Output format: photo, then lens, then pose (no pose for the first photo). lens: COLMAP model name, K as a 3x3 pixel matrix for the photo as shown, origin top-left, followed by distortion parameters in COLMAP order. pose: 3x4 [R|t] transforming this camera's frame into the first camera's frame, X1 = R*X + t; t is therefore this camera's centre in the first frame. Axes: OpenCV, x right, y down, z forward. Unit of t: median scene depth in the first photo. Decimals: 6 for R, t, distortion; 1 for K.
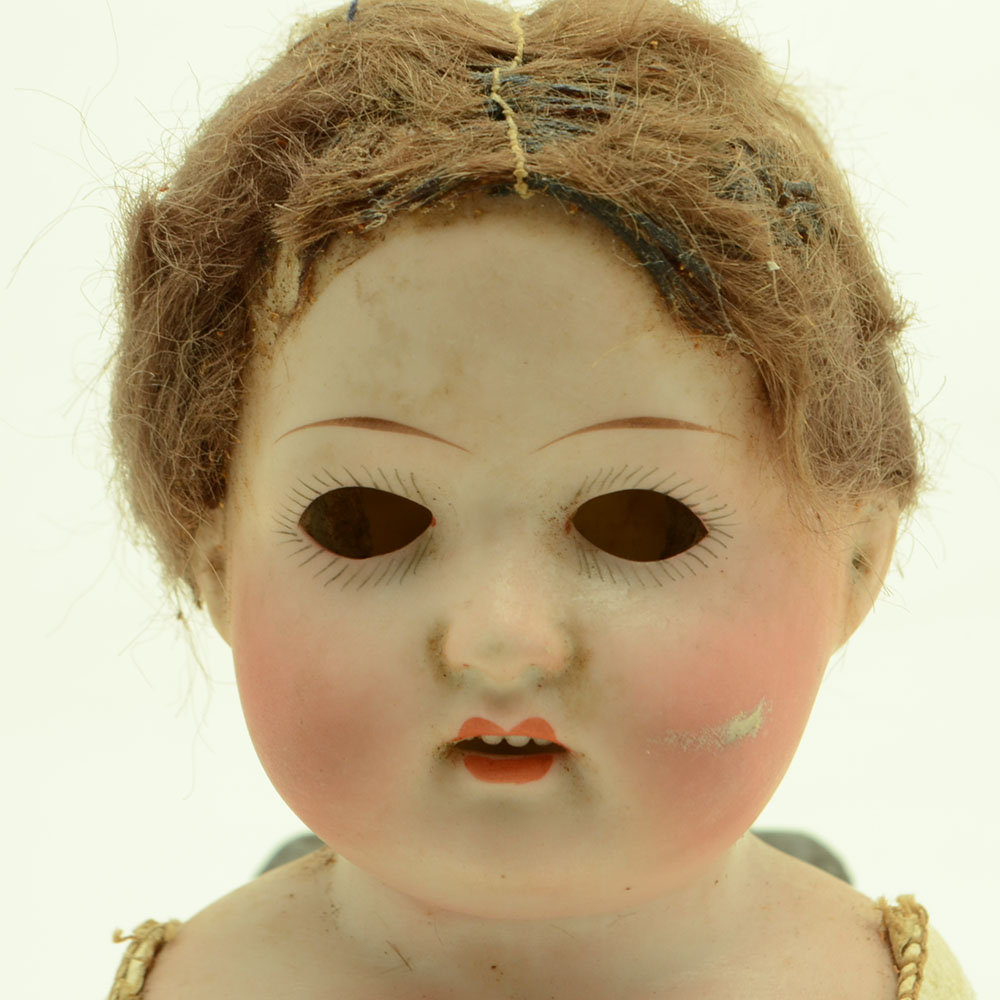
lens RADIAL K [[3314.9, 0, 500.5], [0, 3314.9, 500.2], [0, 0, 1]] dist [-0.115581, 0.000000]
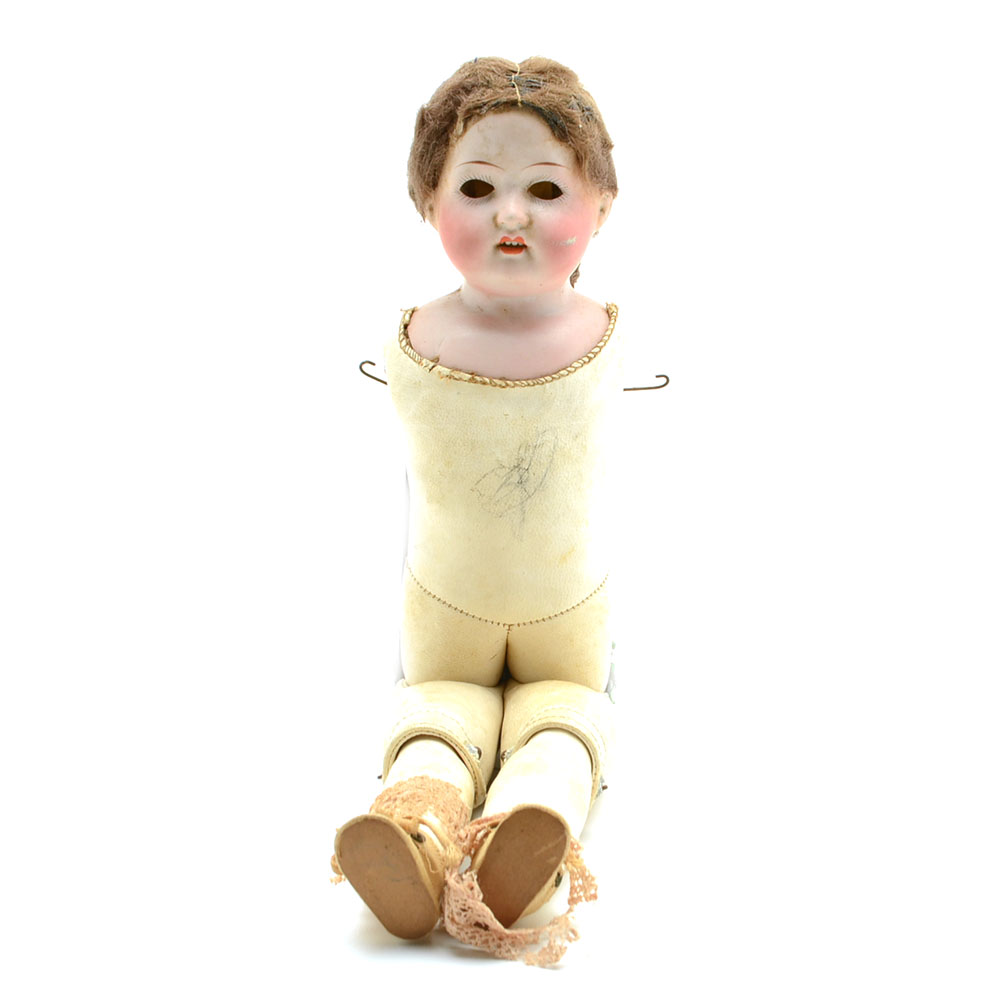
lens RADIAL K [[2490.0, 0, 499.5], [0, 2490.0, 499.1], [0, 0, 1]] dist [-0.044406, 0.000000]
pose [[0.998590, 0.018830, 0.049625, -0.157014], [-0.018989, 0.999816, 0.002734, 0.374973], [-0.049564, -0.003672, 0.998764, -2.011741]]
